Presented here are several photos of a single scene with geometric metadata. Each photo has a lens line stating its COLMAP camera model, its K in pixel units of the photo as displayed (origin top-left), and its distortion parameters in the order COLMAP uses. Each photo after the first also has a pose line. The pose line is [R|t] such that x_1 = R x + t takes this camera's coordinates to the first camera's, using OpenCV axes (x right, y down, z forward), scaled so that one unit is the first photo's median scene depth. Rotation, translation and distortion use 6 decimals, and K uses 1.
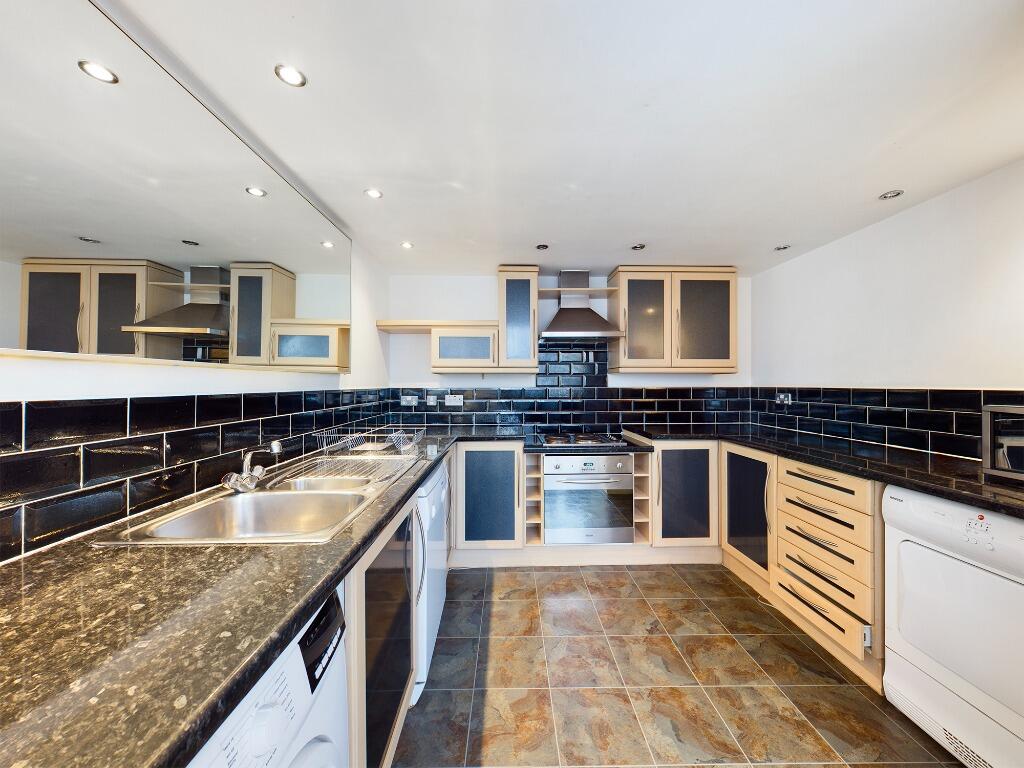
lens RADIAL K [[370.3, 0, 512.9], [0, 370.3, 382.1], [0, 0, 1]] dist [0.000599, 0.000049]
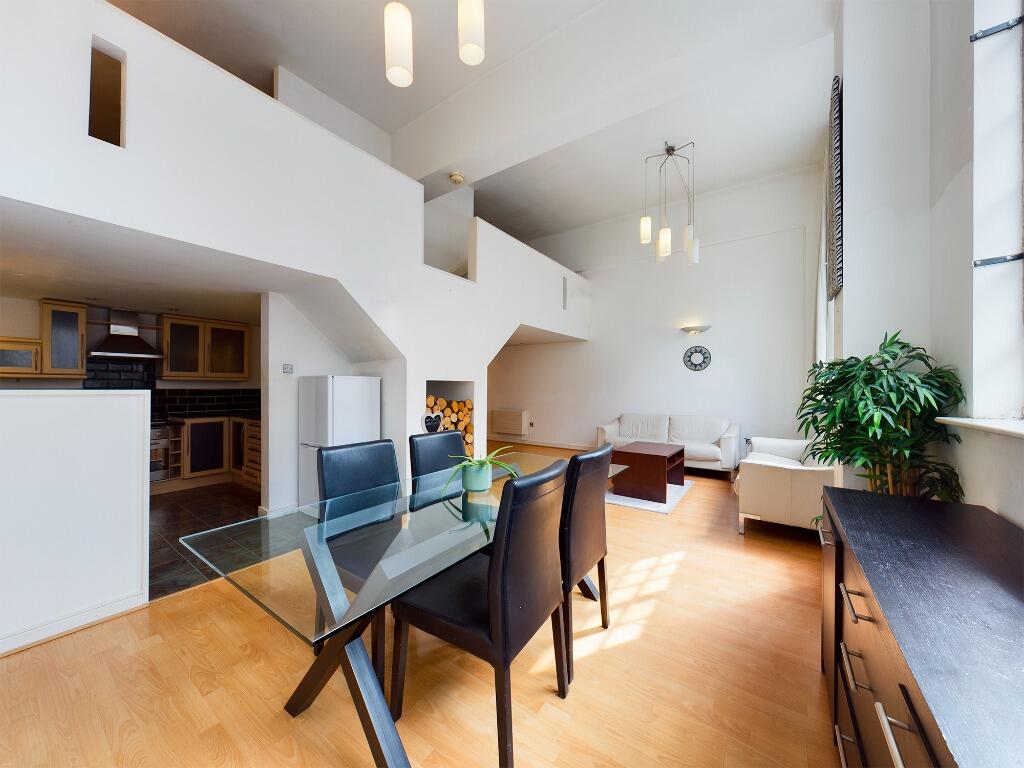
lens RADIAL K [[370.3, 0, 513.2], [0, 370.3, 386.6], [0, 0, 1]] dist [0.000599, 0.000049]
pose [[0.596886, 0.007186, 0.802294, -0.096913], [-0.006552, 0.999970, -0.004082, 0.001457], [-0.802299, -0.002821, 0.596915, -1.197925]]
